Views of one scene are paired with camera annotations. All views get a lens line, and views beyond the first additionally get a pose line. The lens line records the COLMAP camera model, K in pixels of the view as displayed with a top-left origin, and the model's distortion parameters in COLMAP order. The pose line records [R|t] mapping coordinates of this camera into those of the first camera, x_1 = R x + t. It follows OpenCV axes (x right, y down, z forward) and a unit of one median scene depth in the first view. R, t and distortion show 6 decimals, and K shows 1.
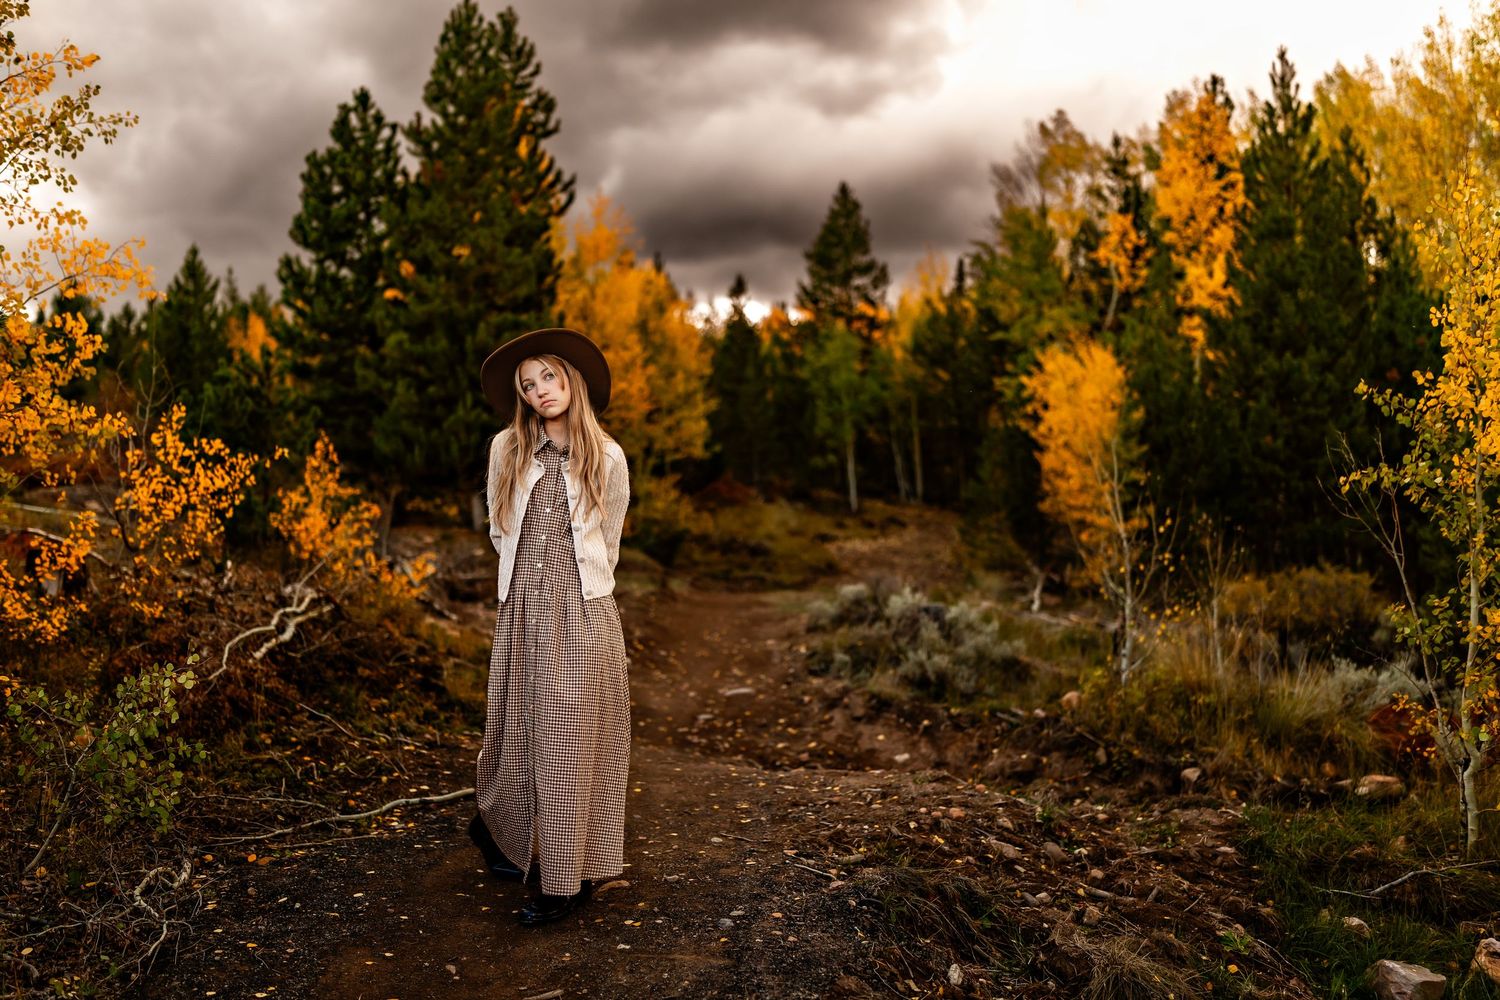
lens RADIAL K [[1491.8, 0, 750.0], [0, 1491.8, 500.0], [0, 0, 1]] dist [-0.006654, 0.013974]
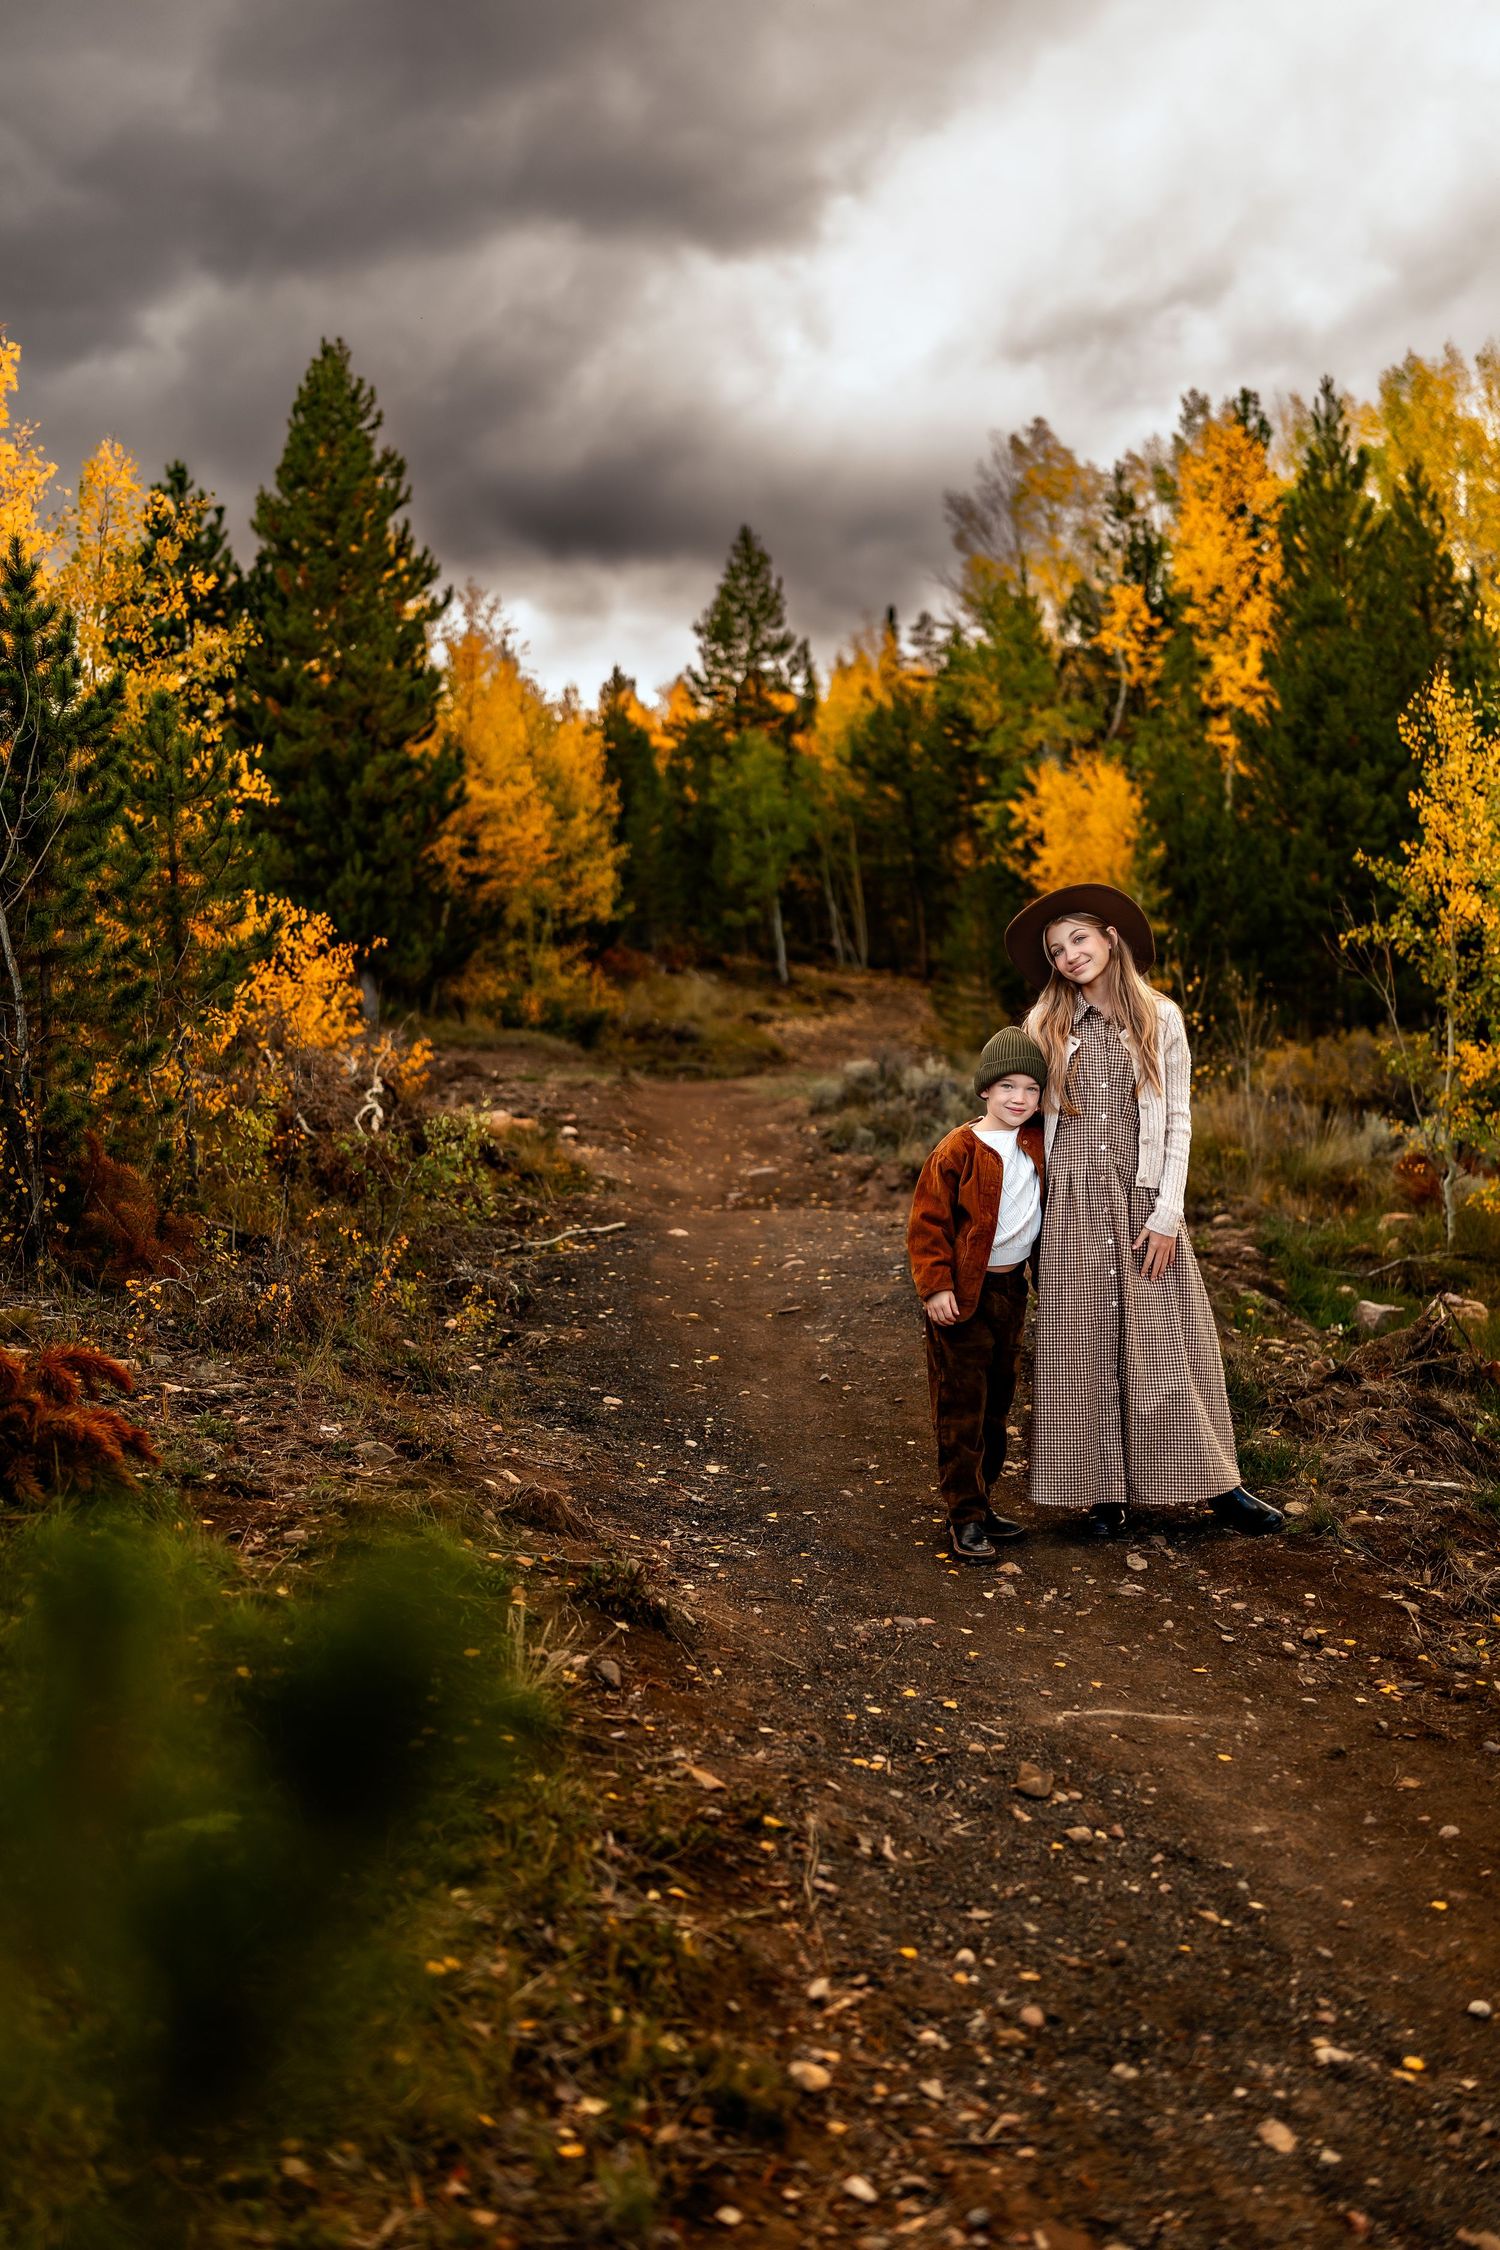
lens RADIAL K [[2237.8, 0, 747.8], [0, 2237.8, 1132.6], [0, 0, 1]] dist [-0.006654, 0.013974]
pose [[0.996542, -0.038057, 0.073863, -0.063590], [0.032587, 0.996734, 0.073894, -0.001808], [-0.076434, -0.071232, 0.994527, -0.226177]]
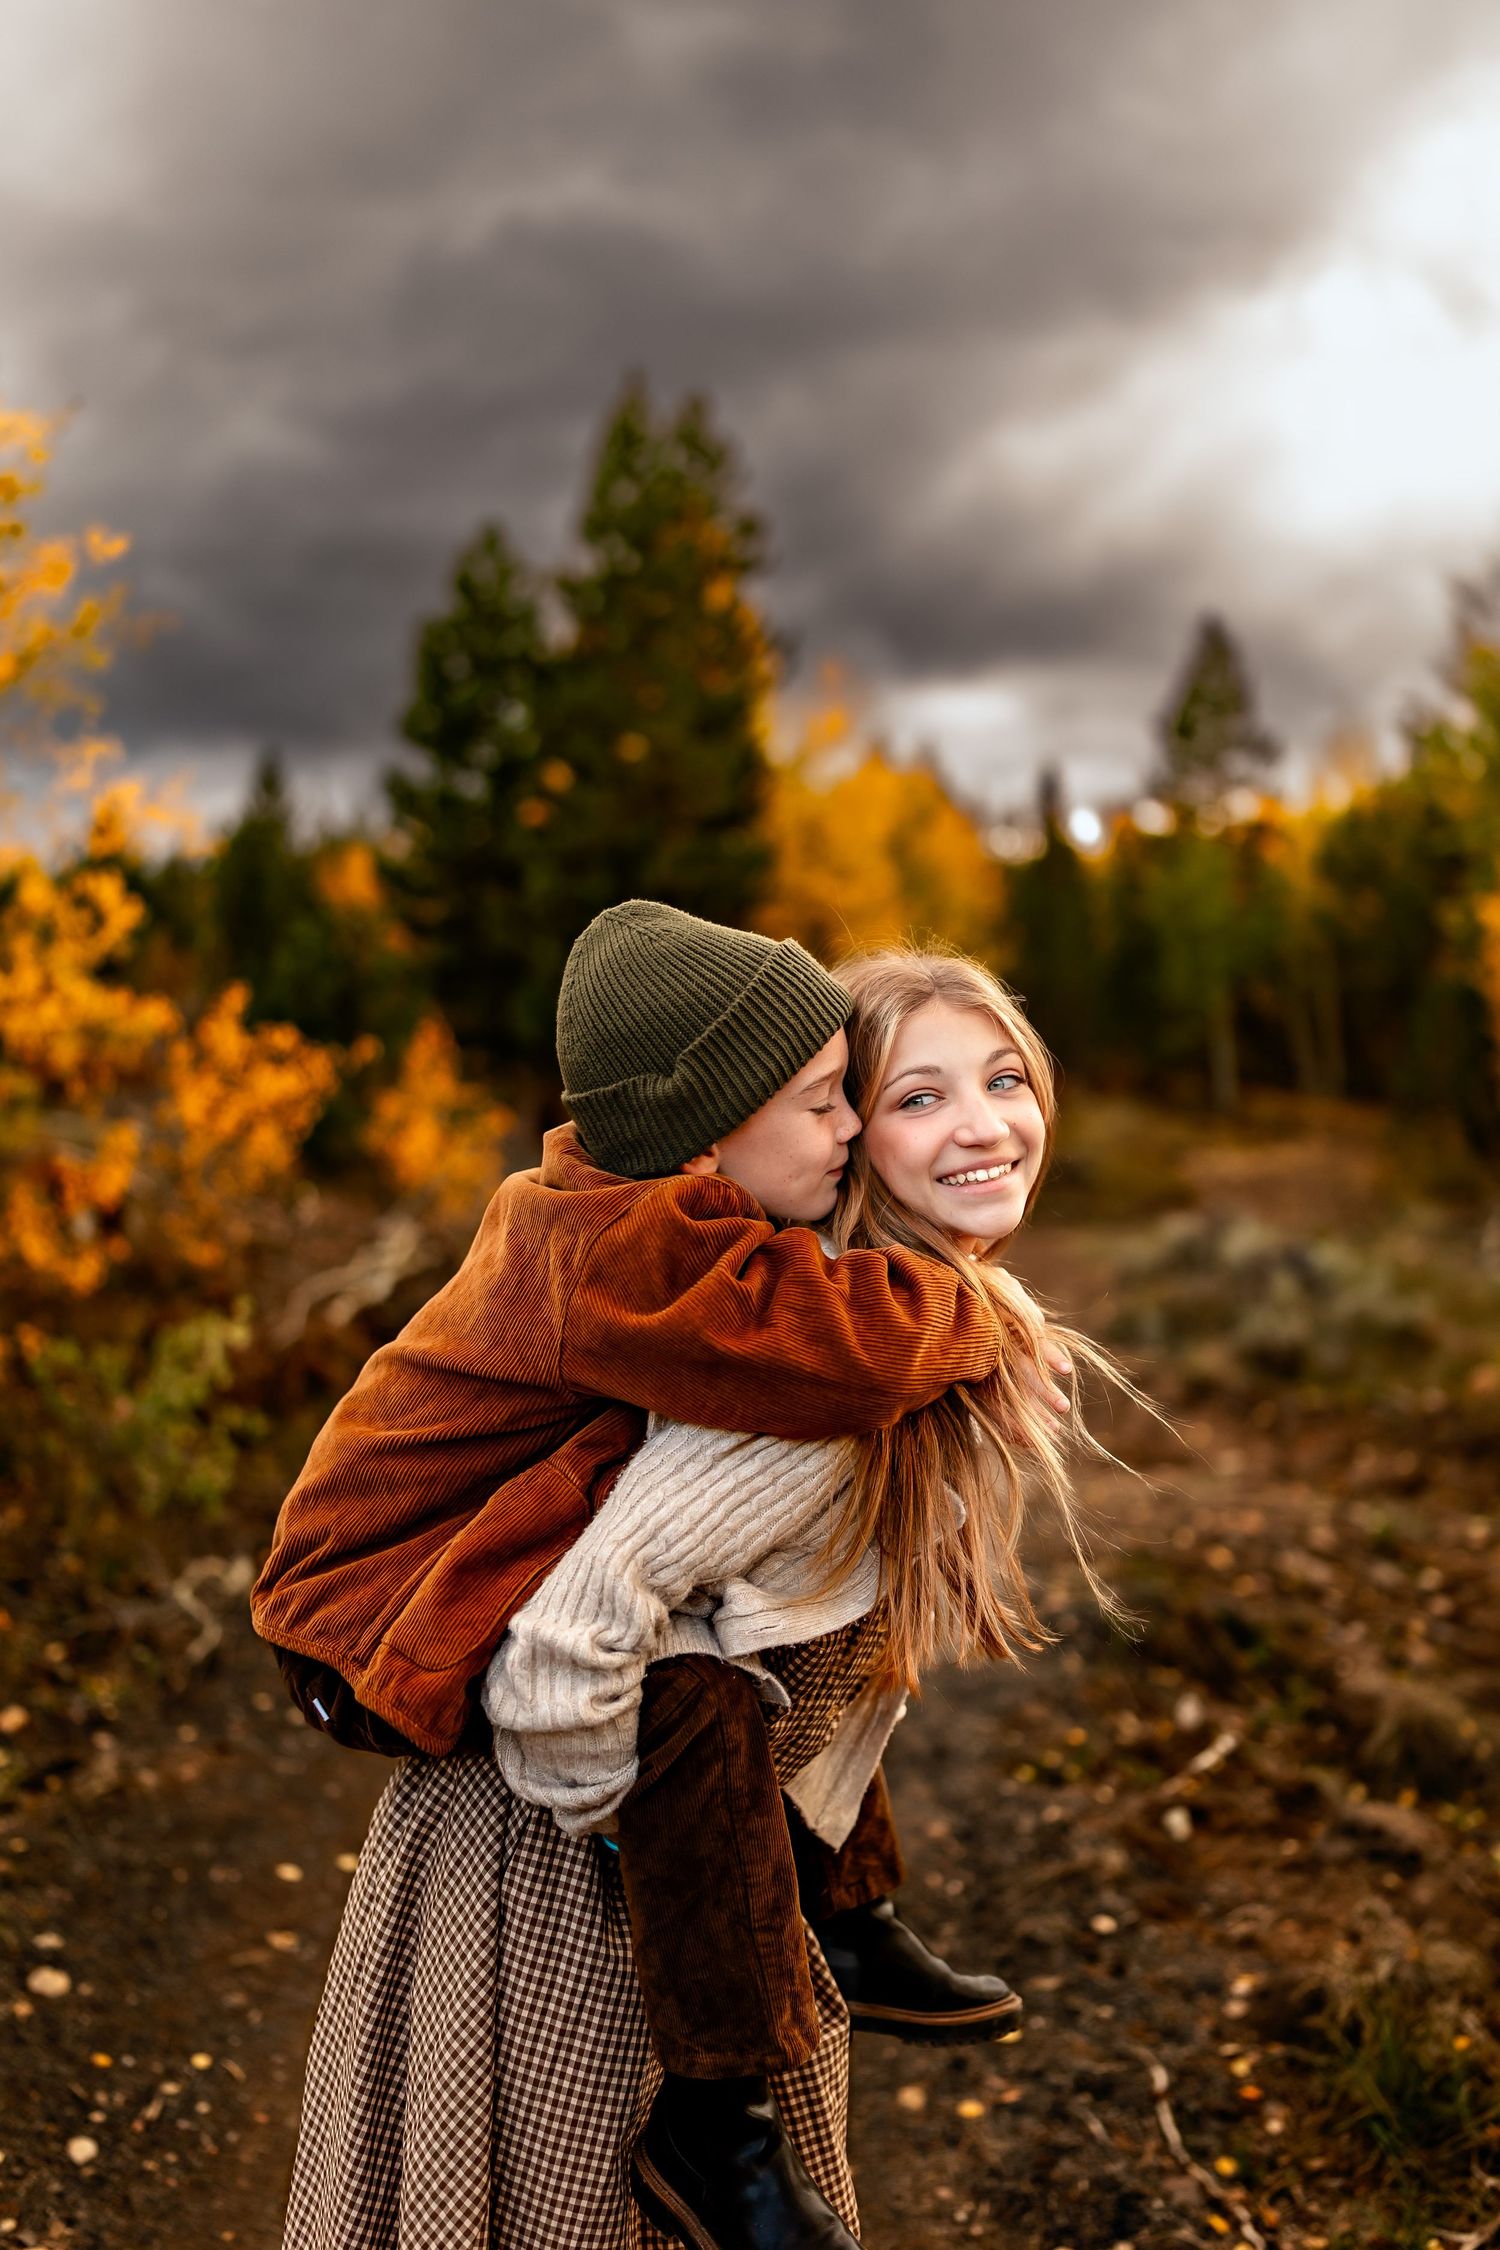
lens RADIAL K [[2247.6, 0, 746.4], [0, 2247.6, 1119.5], [0, 0, 1]] dist [-0.001198, 0.013635]
pose [[0.988171, -0.013371, -0.152775, 0.018623], [0.014699, 0.999863, 0.007568, -0.000157], [0.152652, -0.009724, 0.988232, -0.036475]]
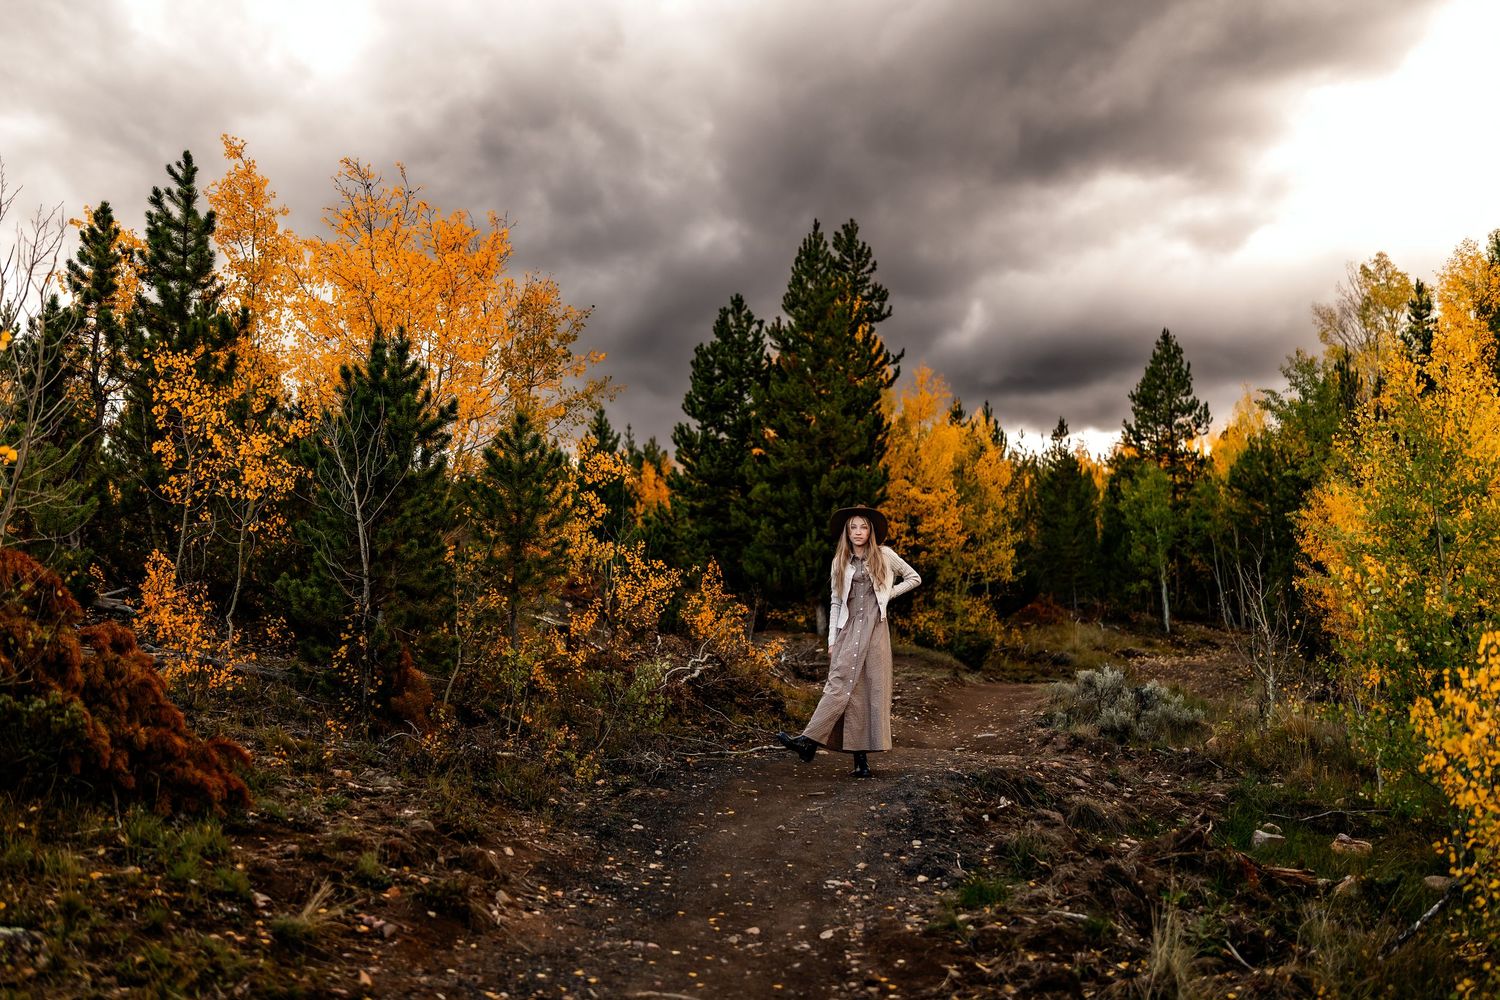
lens RADIAL K [[1491.8, 0, 750.0], [0, 1491.8, 500.0], [0, 0, 1]] dist [-0.006654, 0.013974]
pose [[0.971390, -0.008699, -0.237332, 0.060447], [-0.011881, 0.996298, -0.085147, 0.013709], [0.237194, 0.085531, 0.967690, -0.251774]]
